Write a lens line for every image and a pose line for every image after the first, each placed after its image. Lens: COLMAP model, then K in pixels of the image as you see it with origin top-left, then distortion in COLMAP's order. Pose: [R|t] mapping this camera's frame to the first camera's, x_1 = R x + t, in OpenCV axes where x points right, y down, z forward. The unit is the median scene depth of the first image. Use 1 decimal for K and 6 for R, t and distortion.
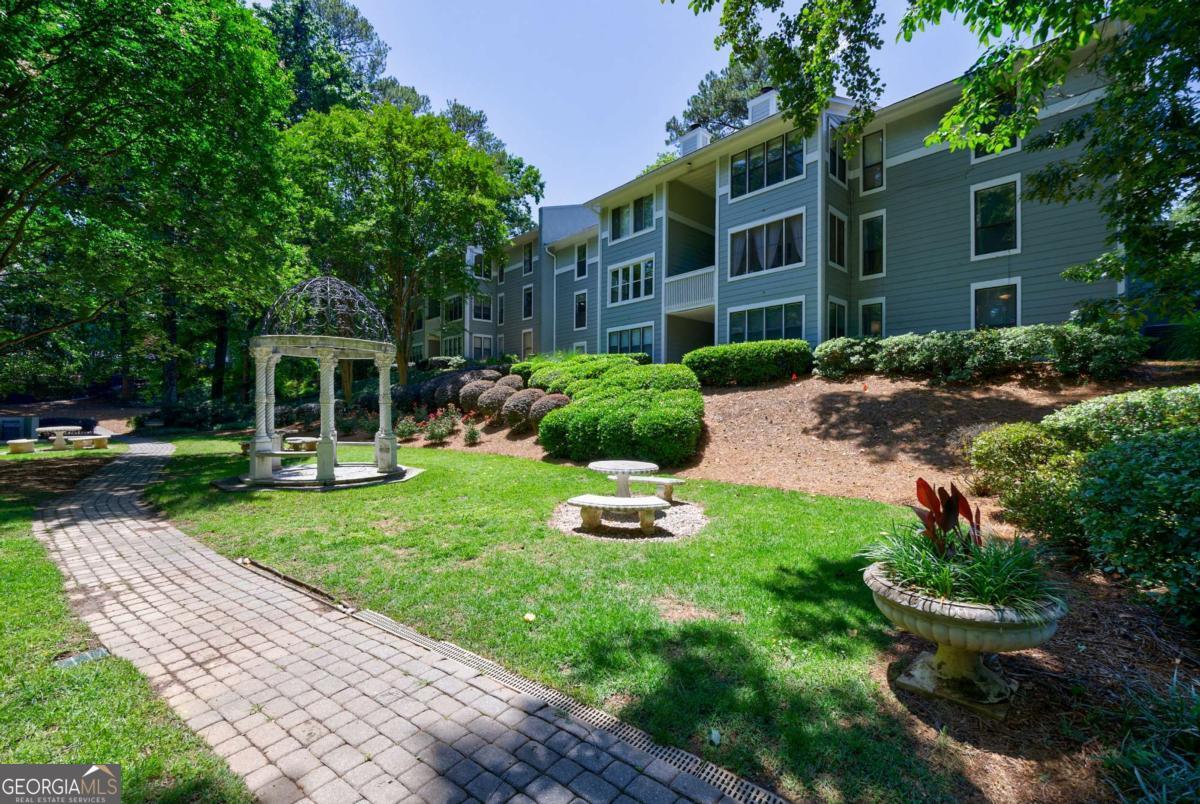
lens RADIAL K [[503.8, 0, 601.6], [0, 503.8, 396.8], [0, 0, 1]] dist [-0.002172, -0.000018]
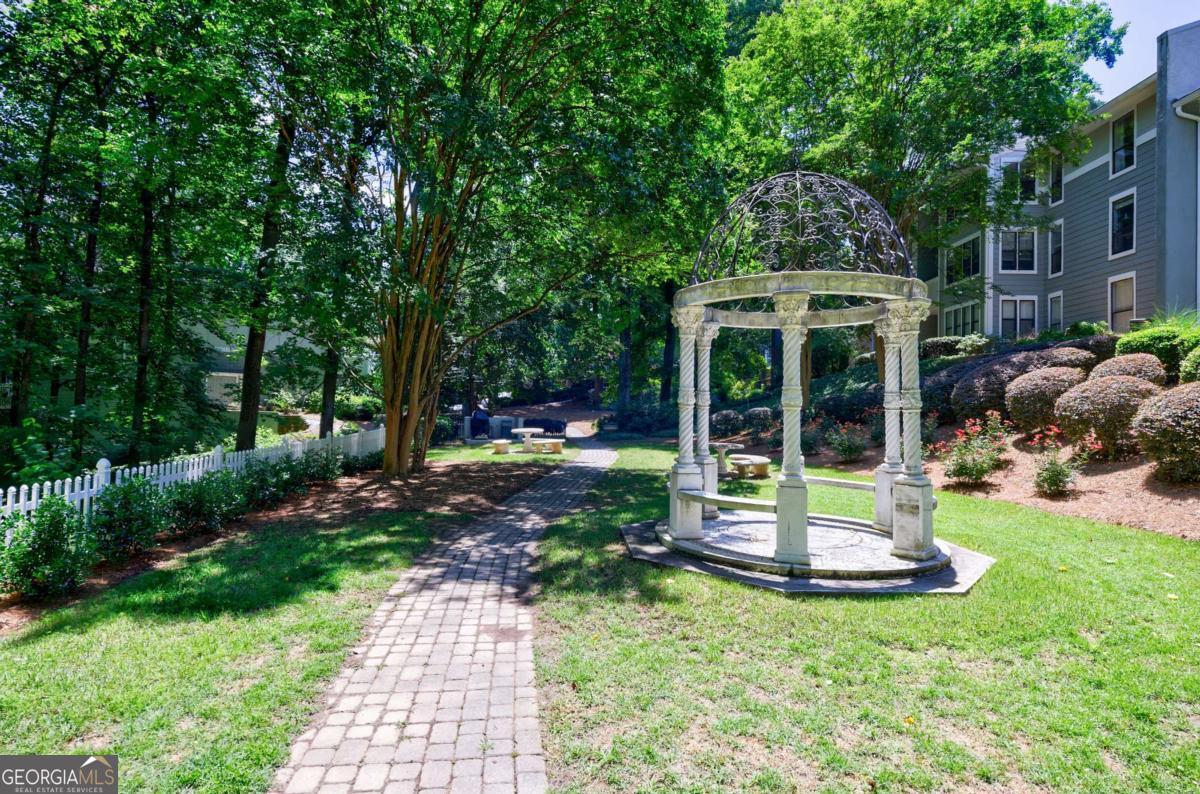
lens RADIAL K [[626.2, 0, 600.0], [0, 626.2, 397.0], [0, 0, 1]] dist [-0.003048, -0.000840]
pose [[0.717120, 0.000780, -0.696949, -0.132976], [-0.005404, 0.999976, -0.004441, 0.003743], [0.696929, 0.006951, 0.717107, 0.222459]]
